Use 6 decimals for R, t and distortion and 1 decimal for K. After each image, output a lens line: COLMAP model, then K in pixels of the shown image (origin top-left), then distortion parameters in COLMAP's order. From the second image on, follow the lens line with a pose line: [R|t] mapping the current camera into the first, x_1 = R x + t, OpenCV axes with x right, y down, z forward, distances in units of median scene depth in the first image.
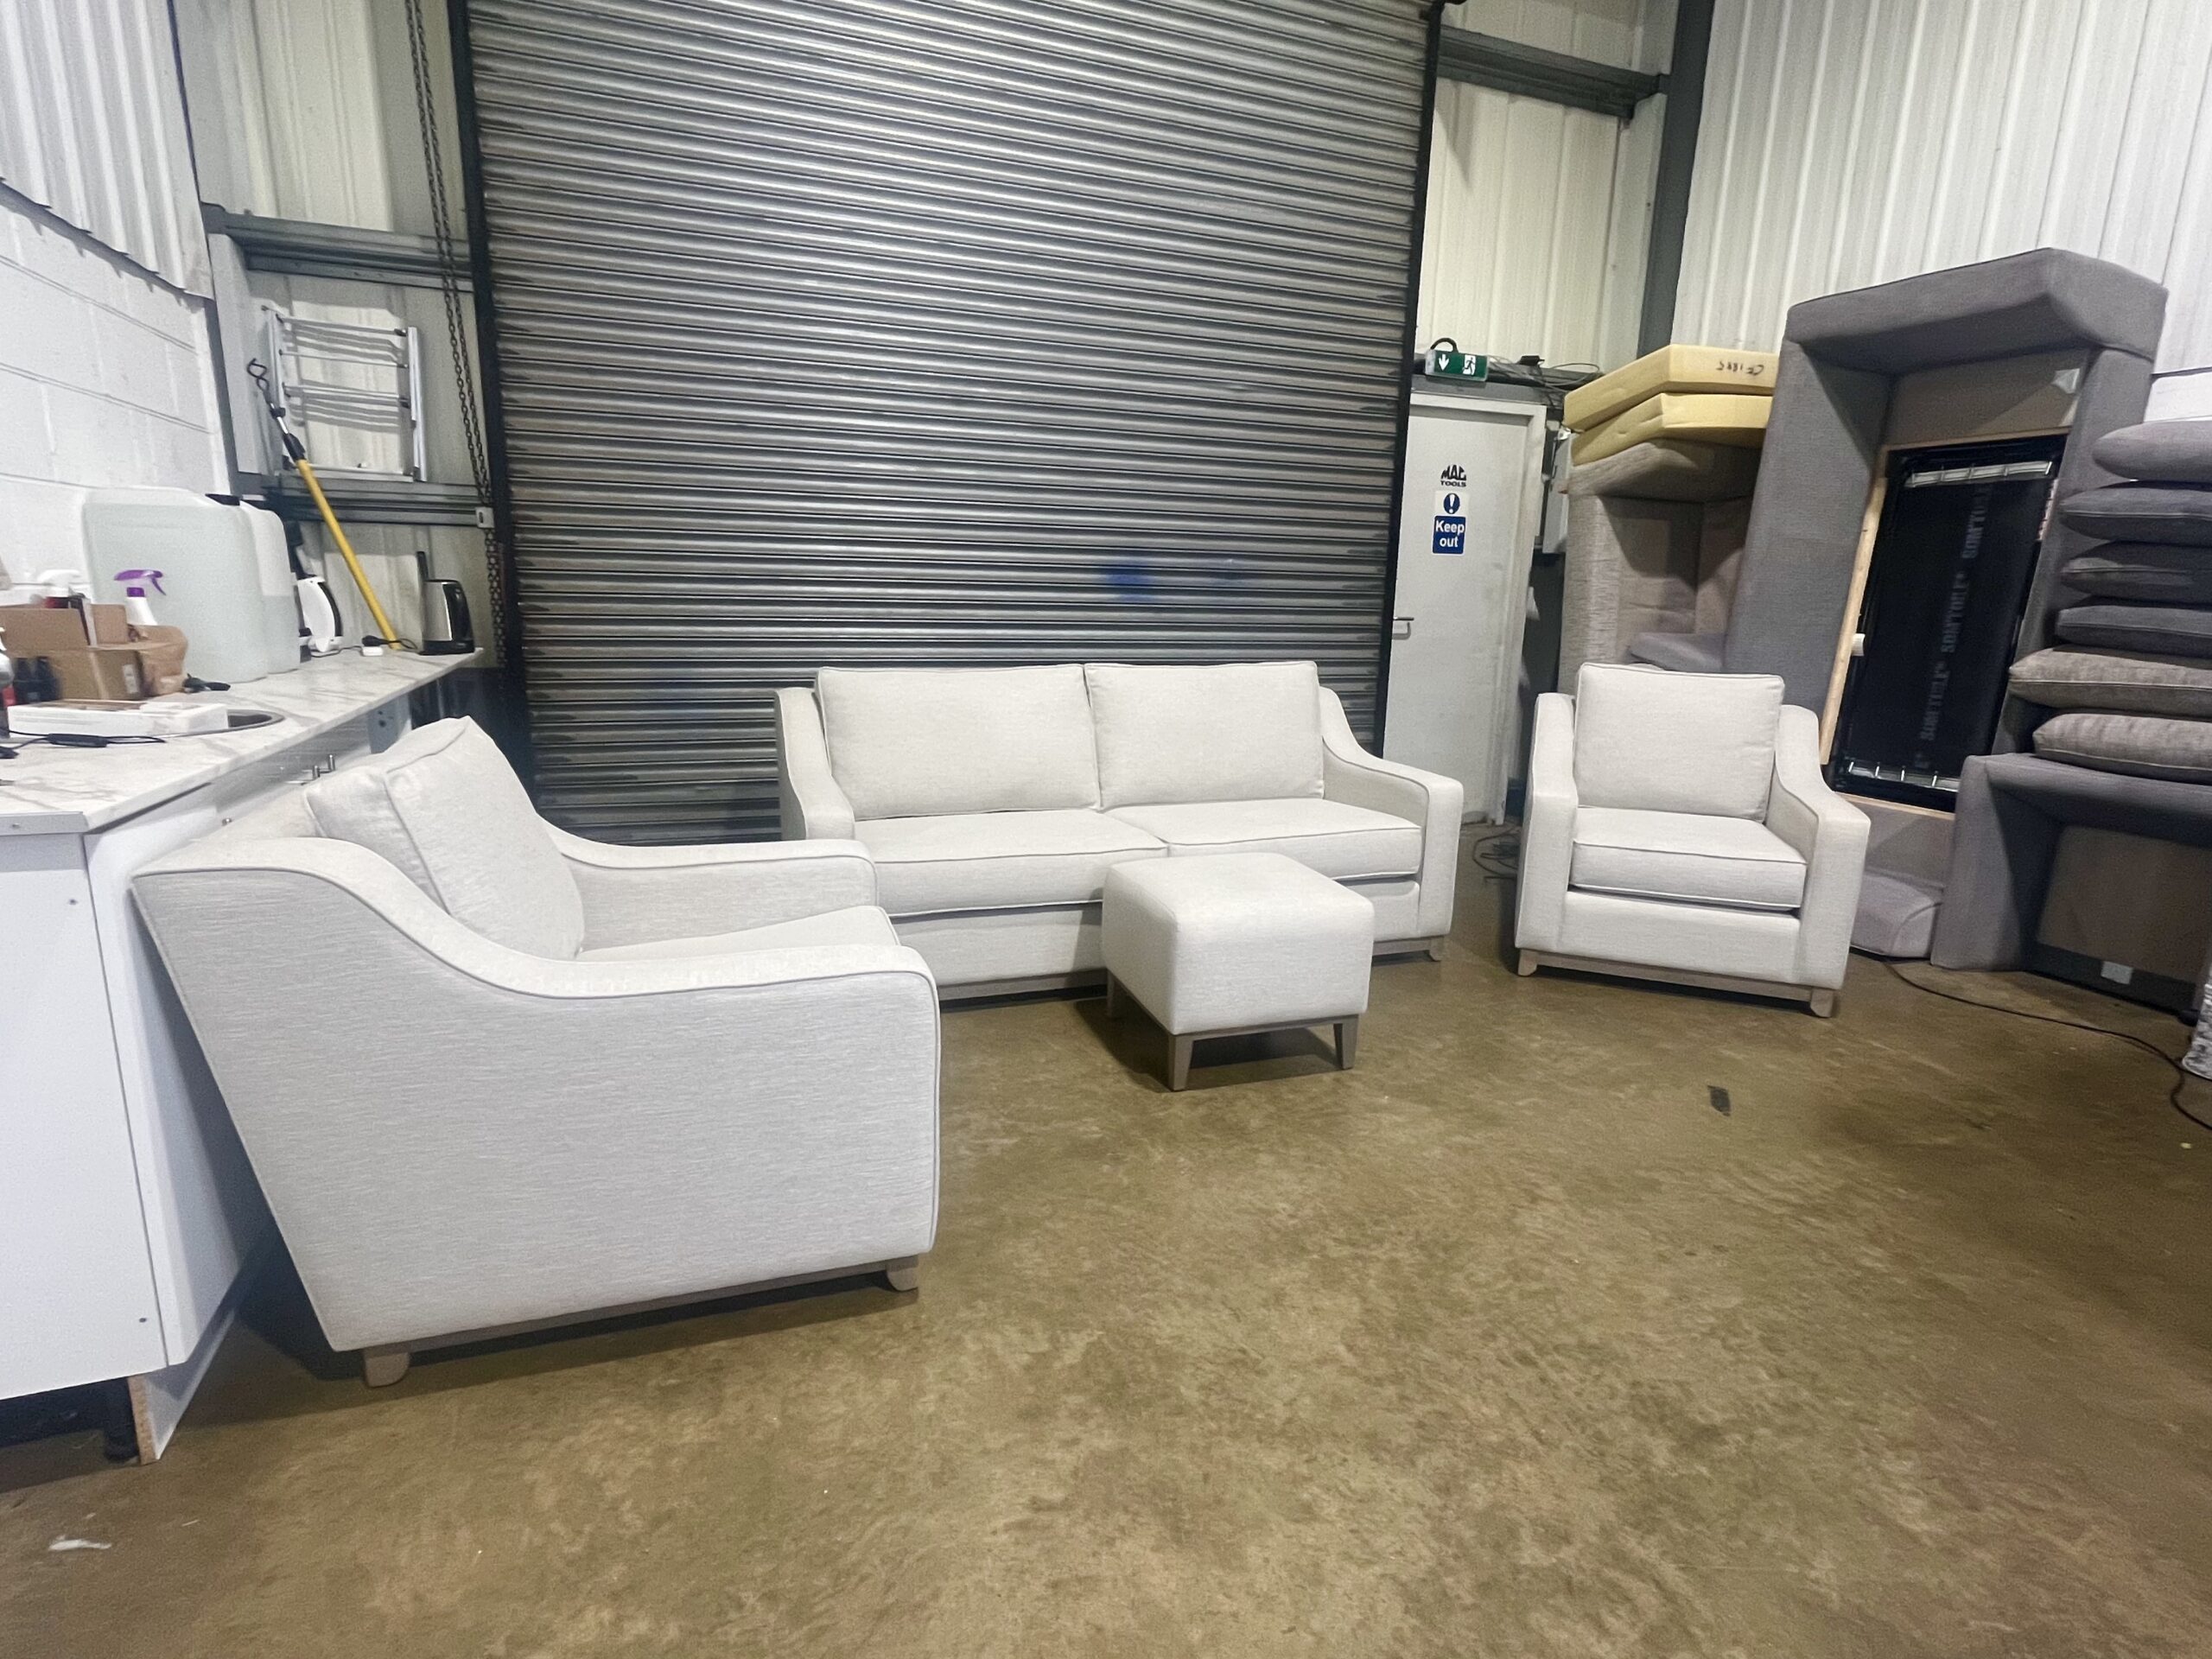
lens RADIAL K [[1099.0, 0, 1103.7], [0, 1099.0, 832.9], [0, 0, 1]] dist [-0.002897, -0.000275]
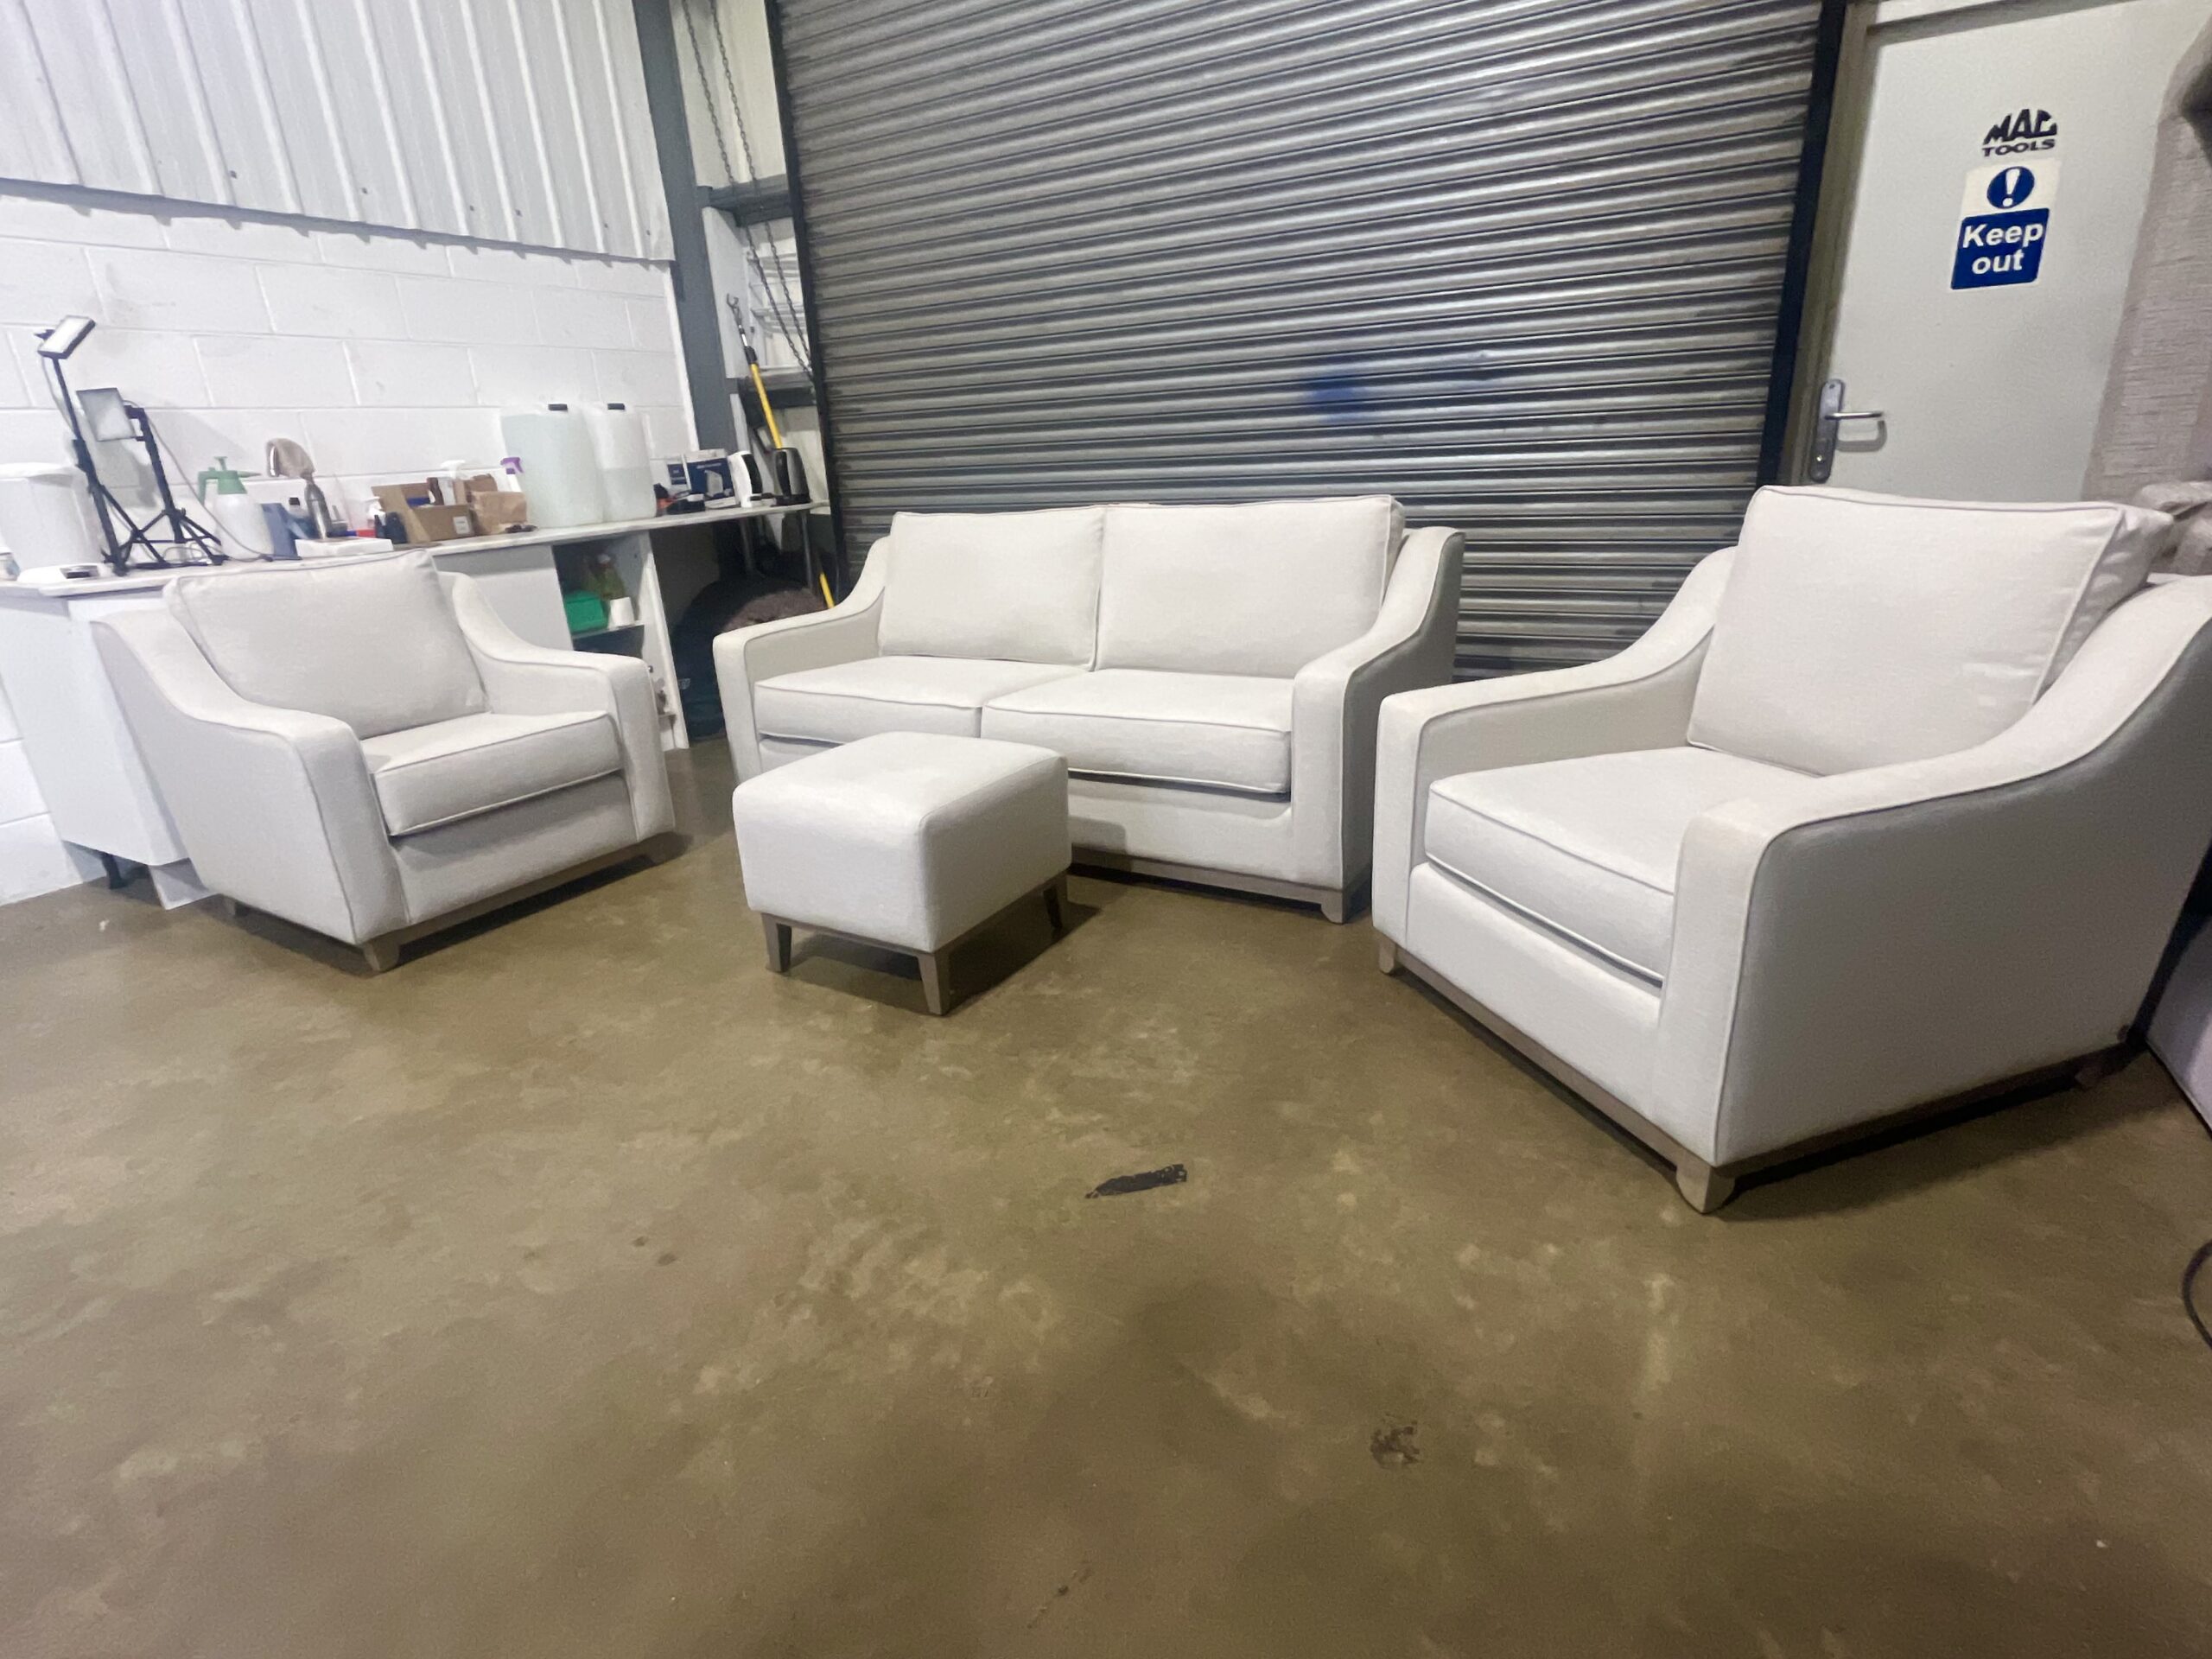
lens RADIAL K [[1099.0, 0, 1099.3], [0, 1099.0, 833.8], [0, 0, 1]] dist [-0.002897, -0.000275]
pose [[0.630556, 0.205941, -0.748323, 0.759934], [-0.104158, 0.977887, 0.181351, -0.056497], [0.769123, -0.036409, 0.638063, 0.441172]]
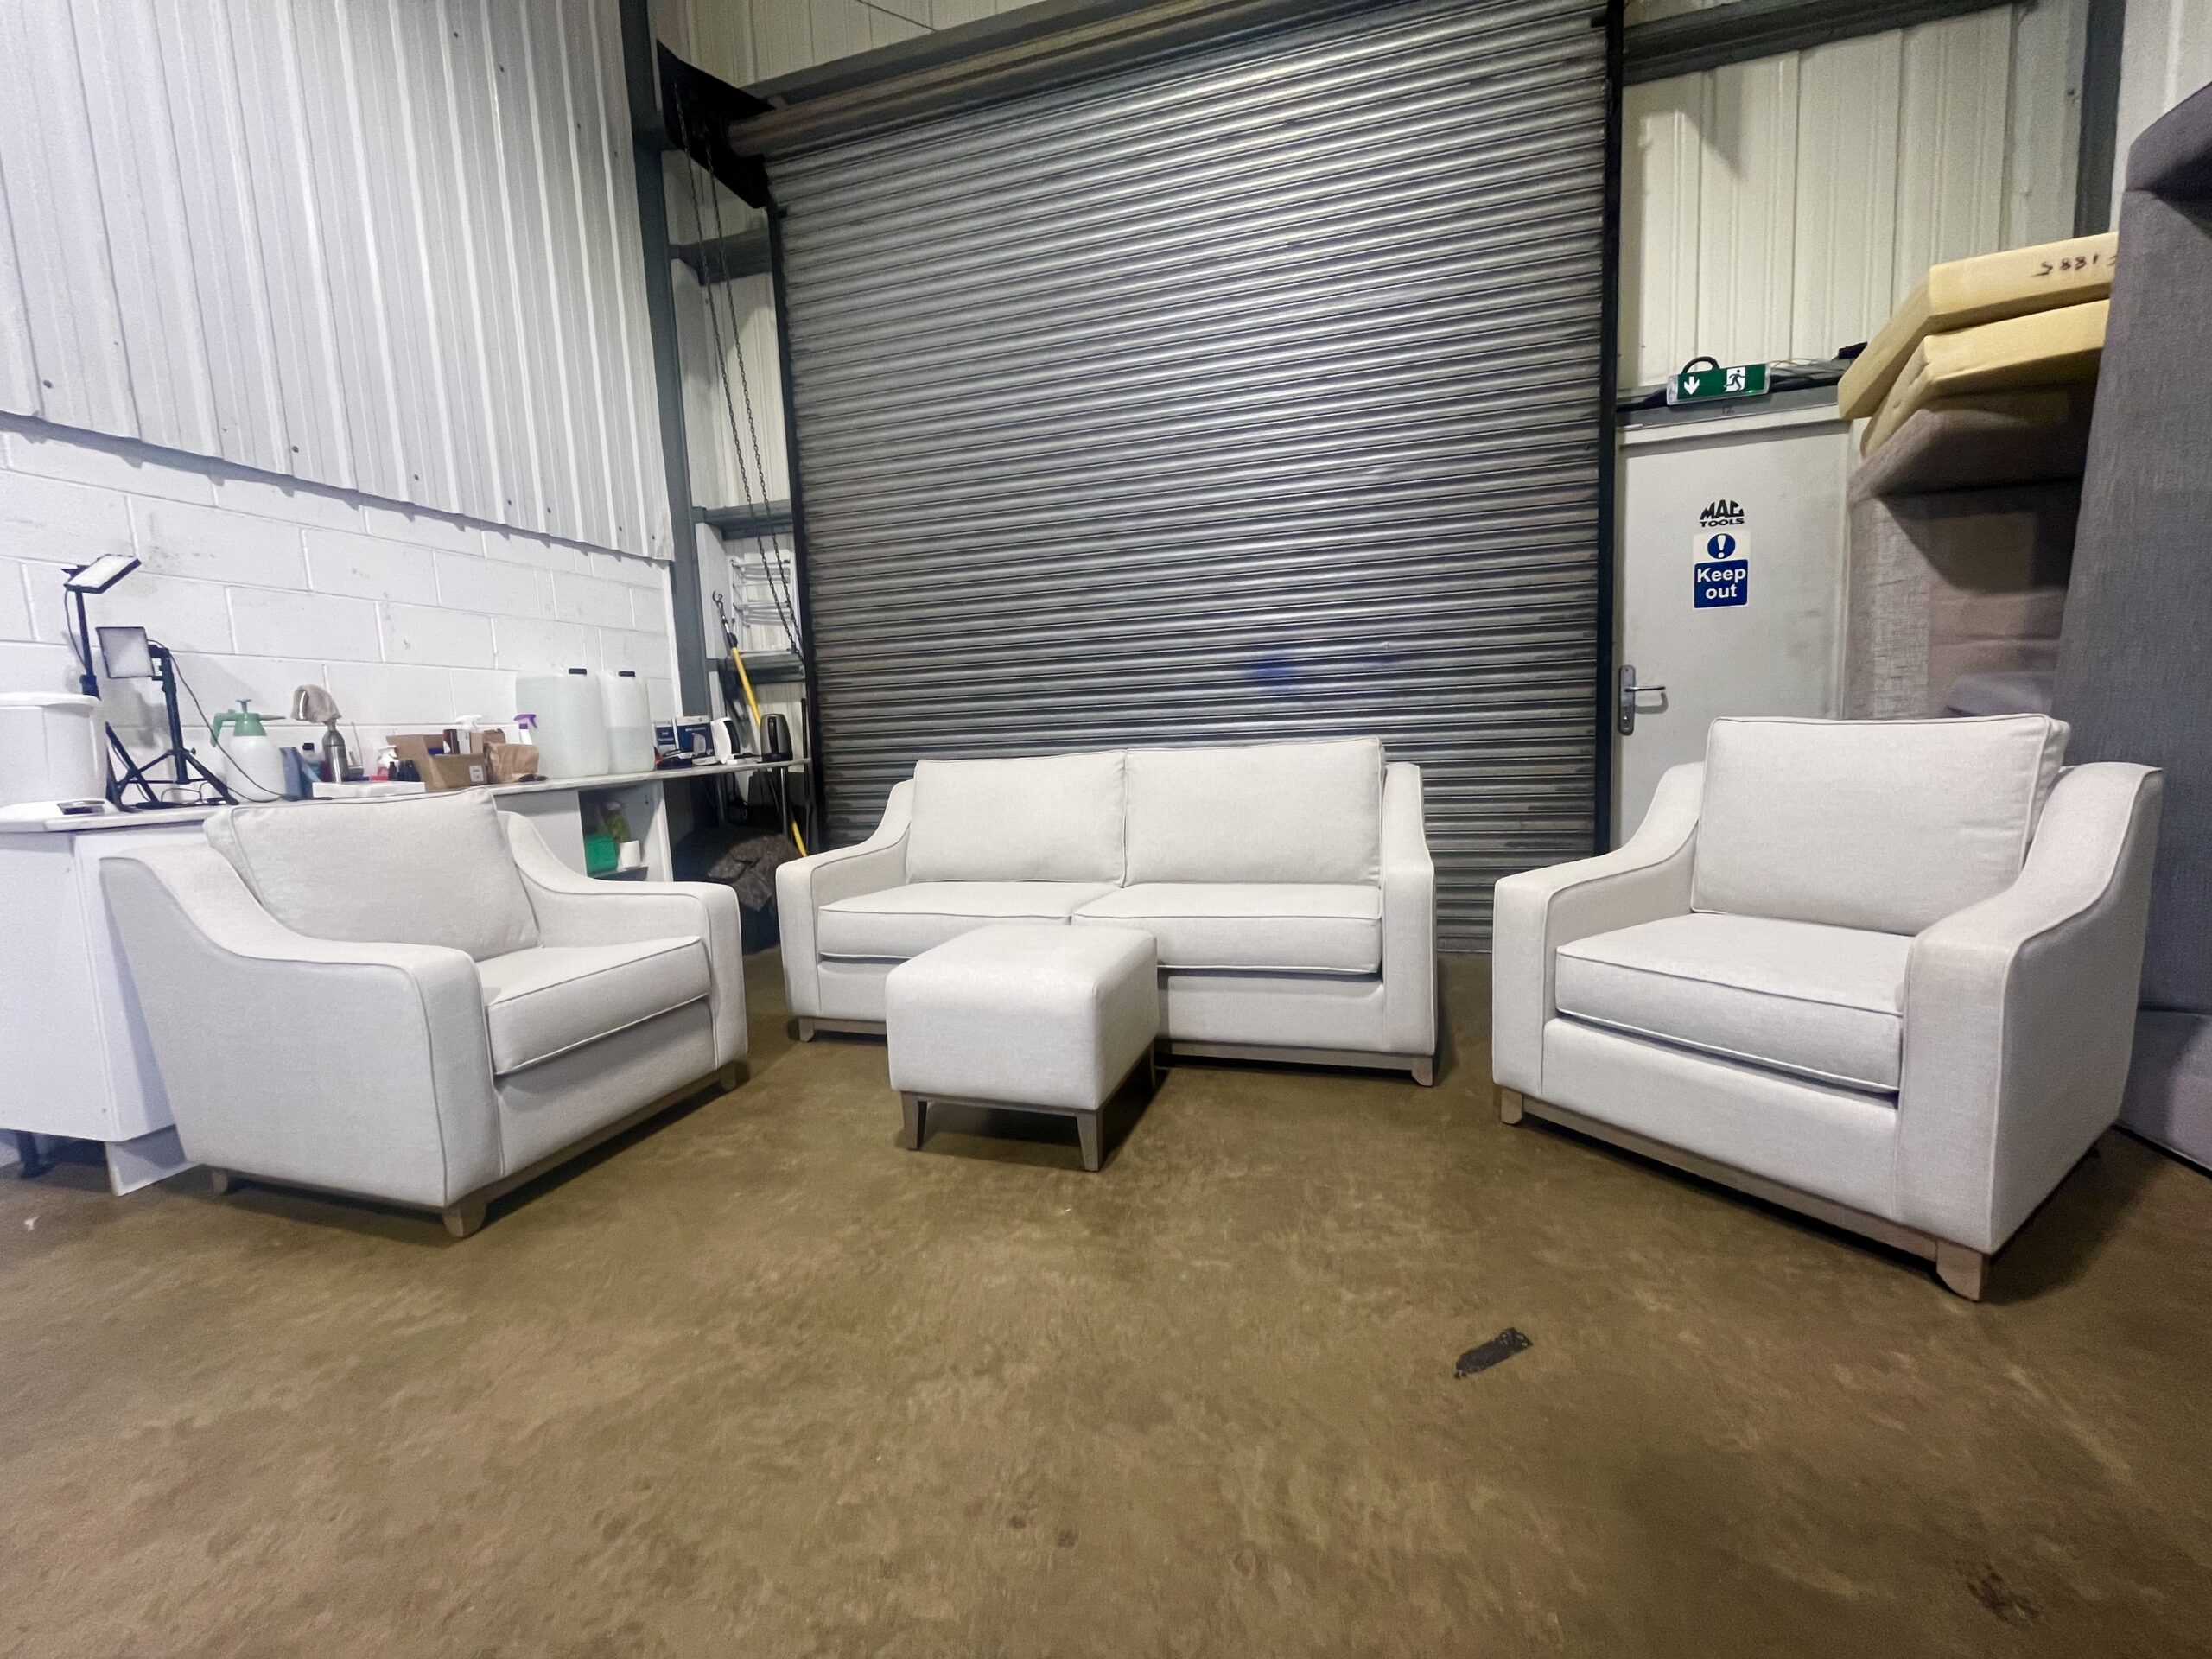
lens RADIAL K [[894.7, 0, 1103.1], [0, 894.7, 831.6], [0, 0, 1]] dist [-0.002666, -0.000203]
pose [[0.796535, 0.007682, -0.604543, 0.533001], [-0.069712, 0.994417, -0.079214, -0.002317], [0.600560, 0.105240, 0.792624, 0.320069]]
